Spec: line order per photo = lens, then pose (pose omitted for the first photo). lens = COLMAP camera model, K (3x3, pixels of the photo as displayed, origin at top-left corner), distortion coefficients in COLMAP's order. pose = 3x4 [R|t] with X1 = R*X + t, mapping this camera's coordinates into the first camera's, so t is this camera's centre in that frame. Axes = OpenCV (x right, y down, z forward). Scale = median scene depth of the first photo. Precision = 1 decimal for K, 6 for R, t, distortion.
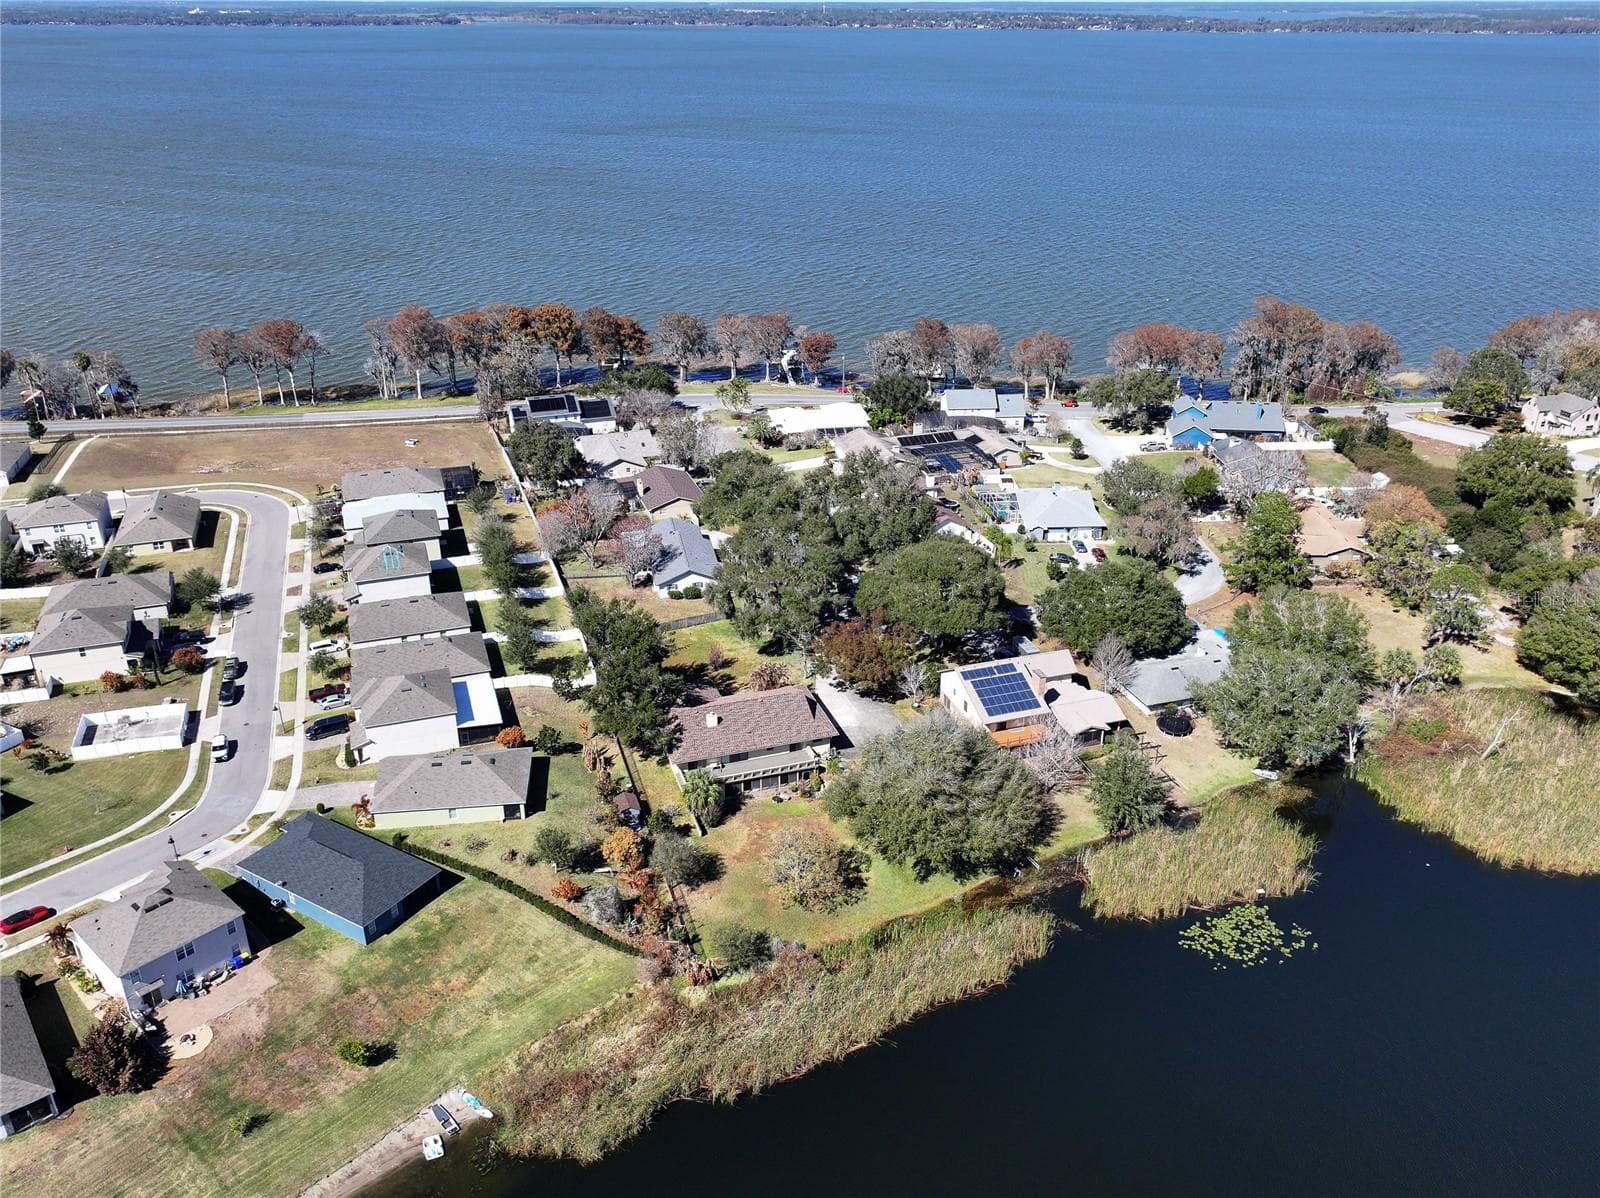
lens RADIAL K [[1255.0, 0, 800.0], [0, 1255.0, 599.0], [0, 0, 1]] dist [0.015701, 0.000925]
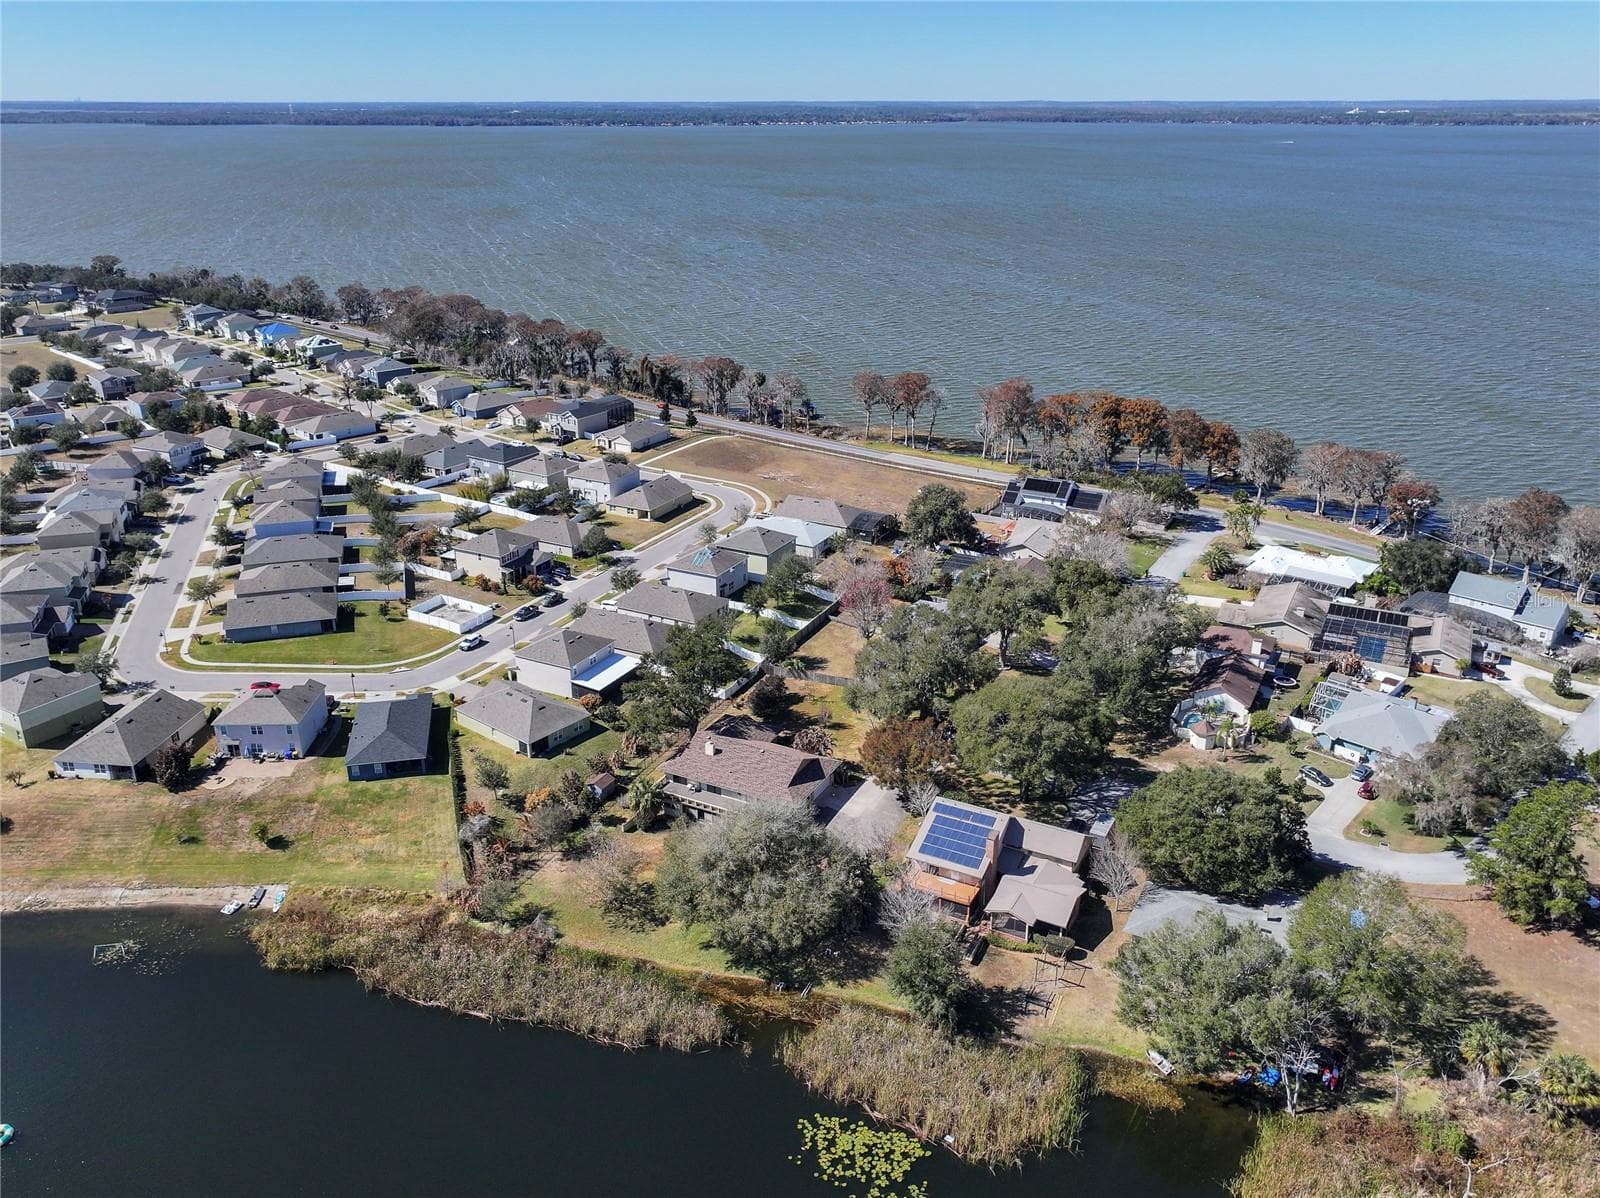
lens RADIAL K [[1255.0, 0, 800.0], [0, 1255.0, 599.0], [0, 0, 1]] dist [0.015701, 0.000925]
pose [[0.689800, 0.268331, -0.672439, 0.684787], [-0.312343, 0.948199, 0.057964, -0.115174], [0.653160, 0.170048, 0.737879, 0.222929]]
